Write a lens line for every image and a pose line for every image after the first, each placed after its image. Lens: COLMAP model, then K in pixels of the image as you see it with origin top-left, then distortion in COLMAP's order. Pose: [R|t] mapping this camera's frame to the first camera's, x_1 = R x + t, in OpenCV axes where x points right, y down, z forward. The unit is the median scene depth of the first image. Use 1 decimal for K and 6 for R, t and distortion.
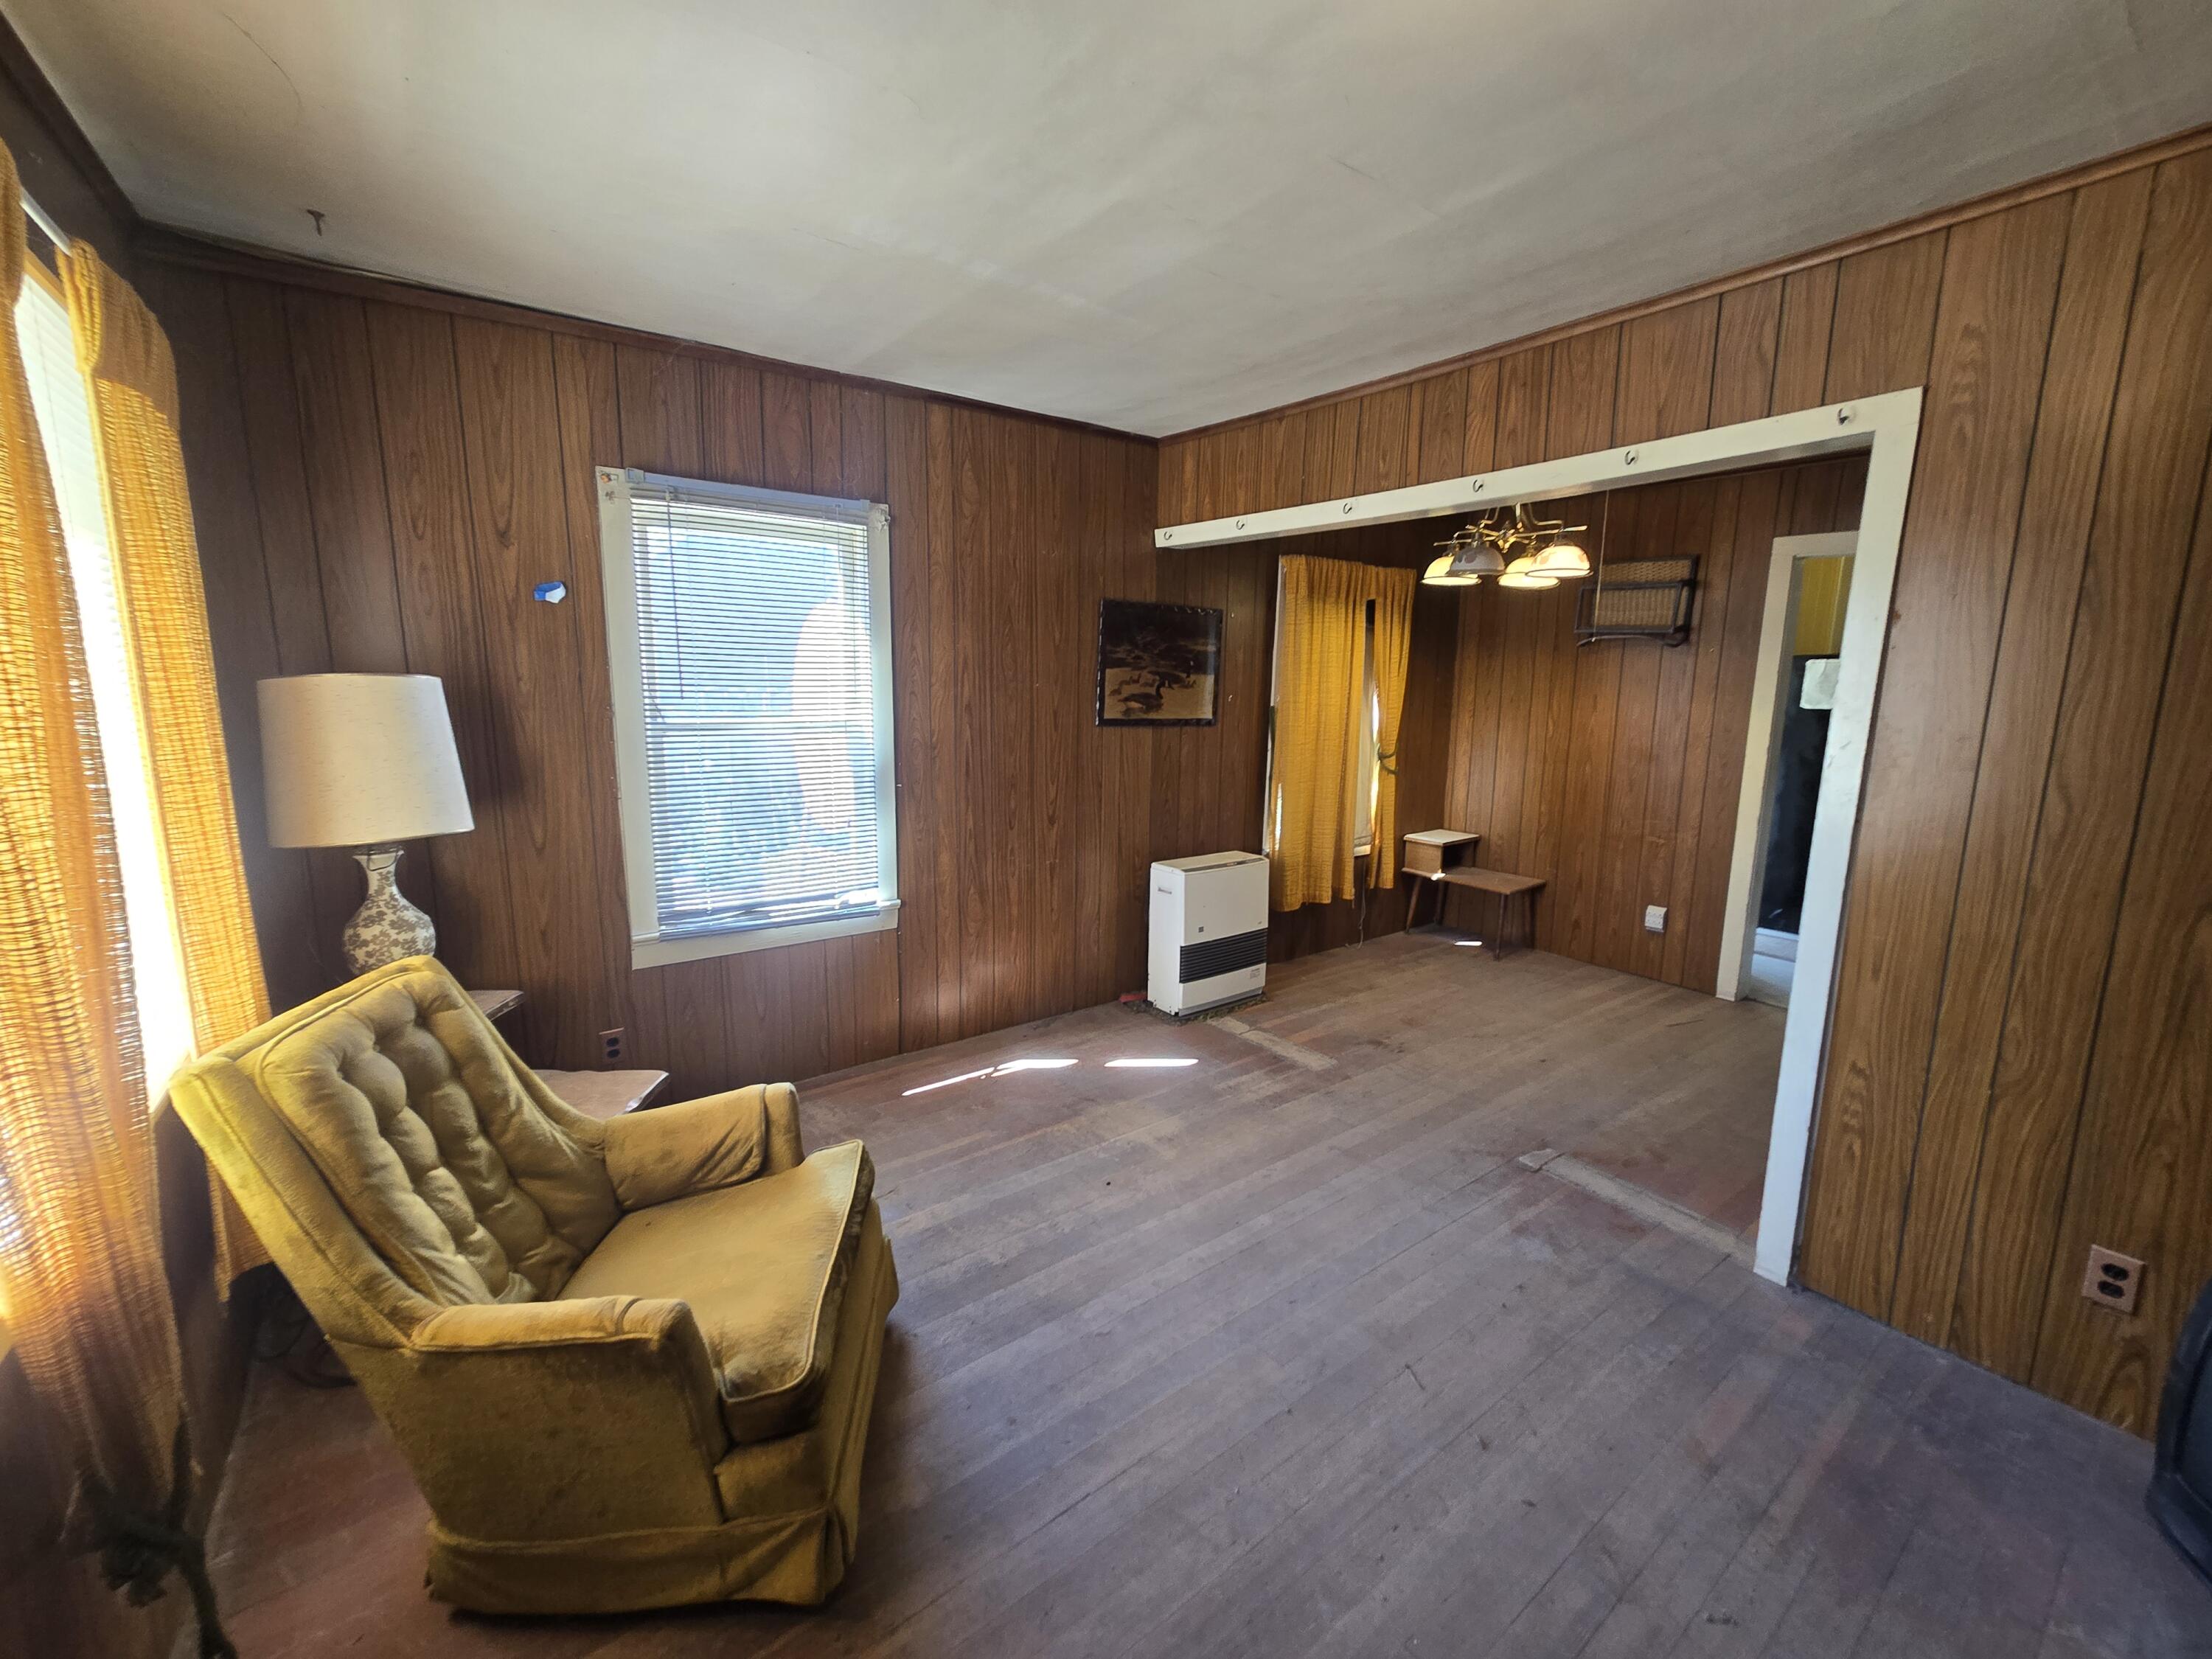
lens RADIAL K [[896.0, 0, 1109.8], [0, 896.0, 830.5], [0, 0, 1]] dist [-0.003578, 0.003836]
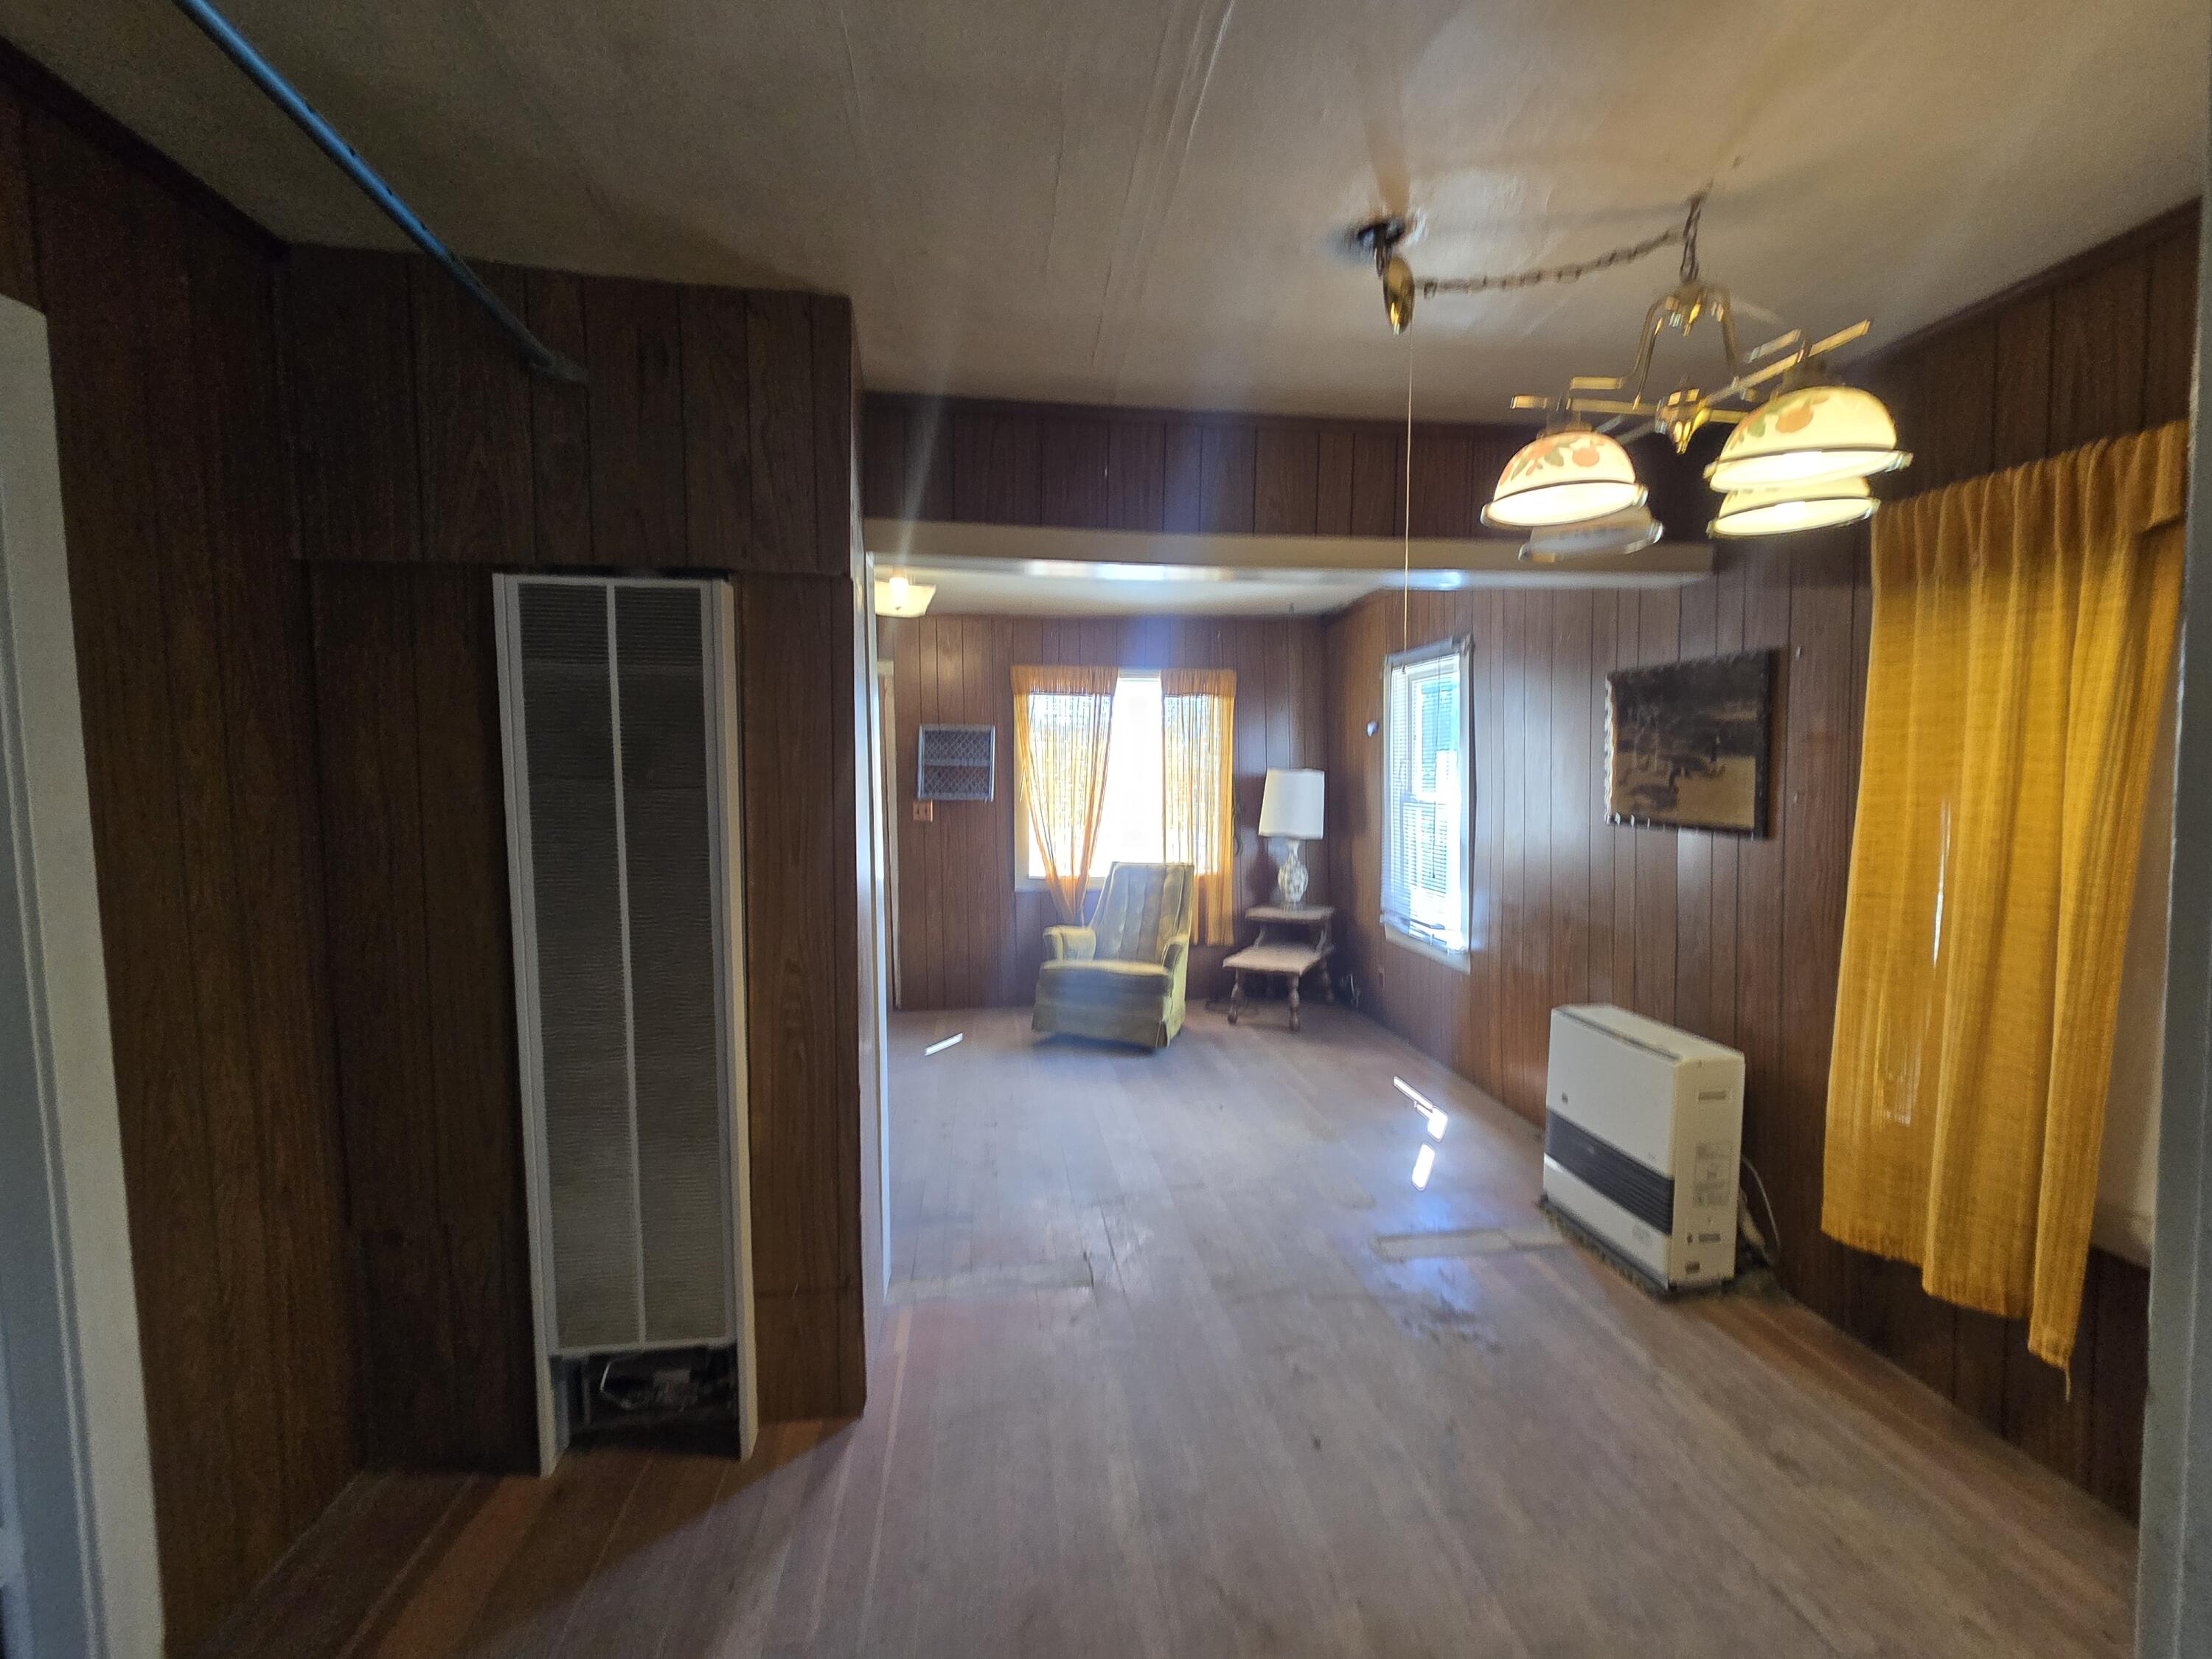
lens RADIAL K [[896.0, 0, 1109.8], [0, 896.0, 830.5], [0, 0, 1]] dist [-0.003578, 0.003836]
pose [[-0.481082, 0.050647, -0.875211, 0.931440], [-0.144170, 0.980167, 0.135968, -0.155935], [0.864740, 0.191591, -0.464239, 0.987880]]
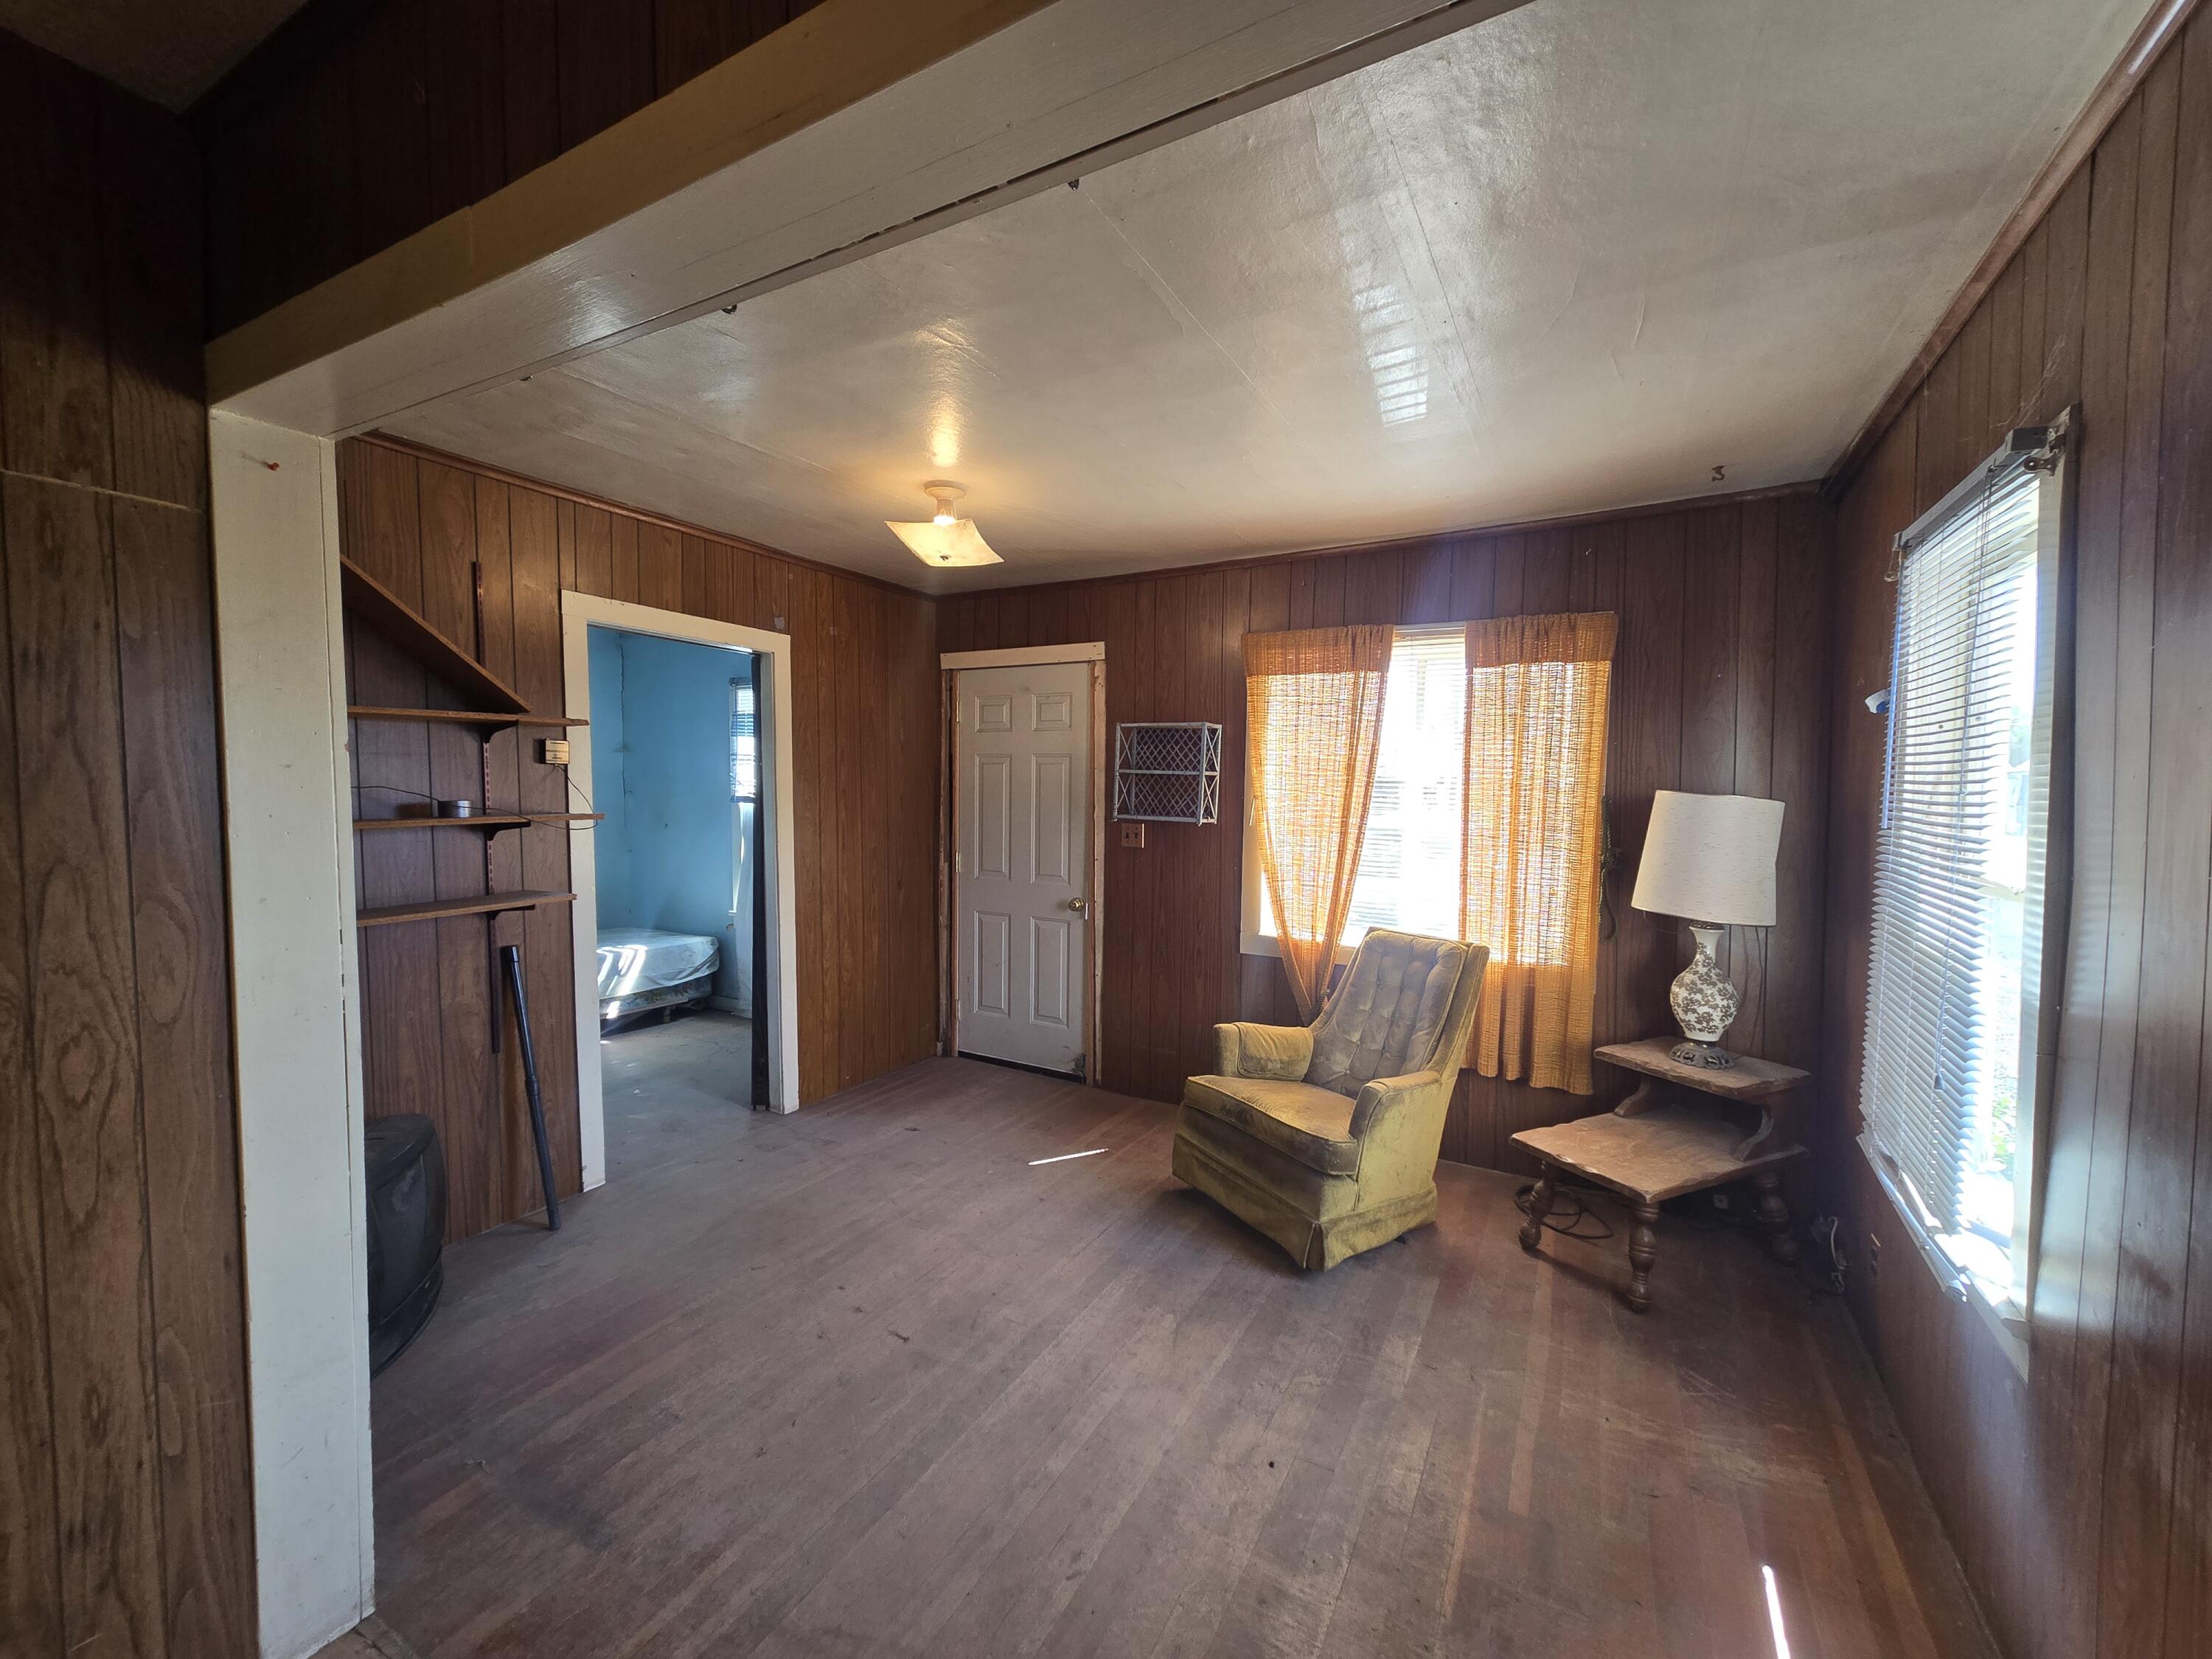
lens RADIAL K [[896.0, 0, 1109.8], [0, 896.0, 830.5], [0, 0, 1]] dist [-0.003578, 0.003836]
pose [[-0.909451, 0.003414, -0.415798, 0.291294], [-0.087413, 0.976051, 0.199209, -0.170984], [0.406520, 0.217517, -0.887371, 1.021320]]
